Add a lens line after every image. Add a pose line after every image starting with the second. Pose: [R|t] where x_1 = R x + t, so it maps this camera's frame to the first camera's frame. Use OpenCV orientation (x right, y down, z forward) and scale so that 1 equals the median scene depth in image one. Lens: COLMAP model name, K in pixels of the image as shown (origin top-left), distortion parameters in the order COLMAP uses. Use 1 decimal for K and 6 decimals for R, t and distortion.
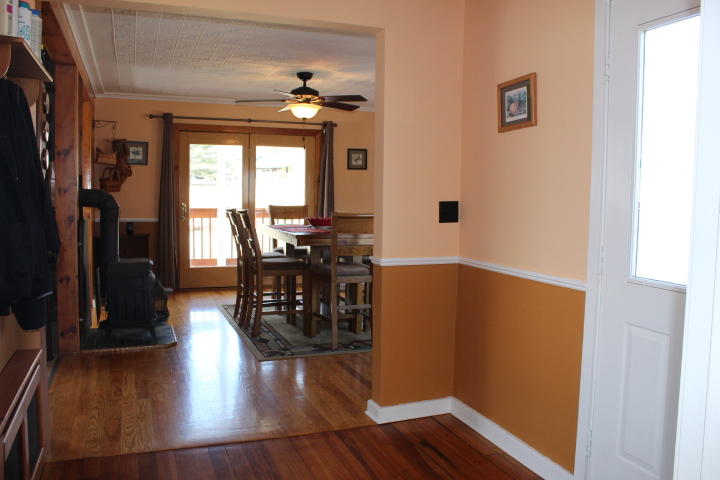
lens RADIAL K [[608.5, 0, 358.3], [0, 608.5, 240.7], [0, 0, 1]] dist [-0.140615, 0.119325]
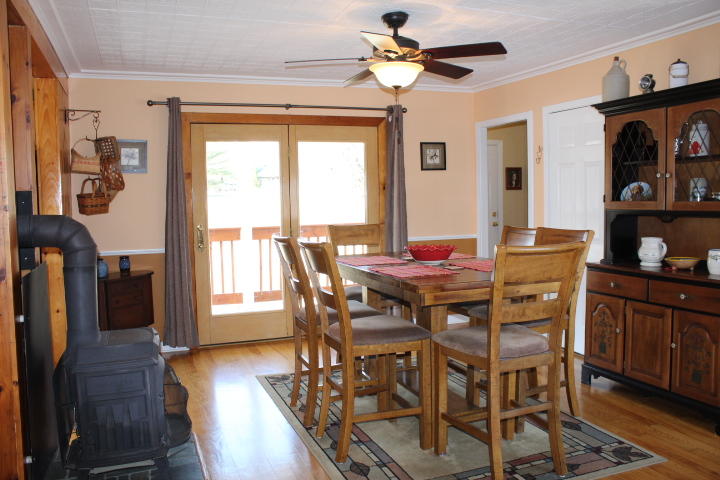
lens RADIAL K [[608.5, 0, 362.0], [0, 608.5, 239.5], [0, 0, 1]] dist [-0.140615, 0.119325]
pose [[0.999363, -0.035619, -0.001982, -0.102019], [0.035593, 0.999296, -0.011874, -0.031316], [0.002403, 0.011796, 0.999928, 0.300818]]
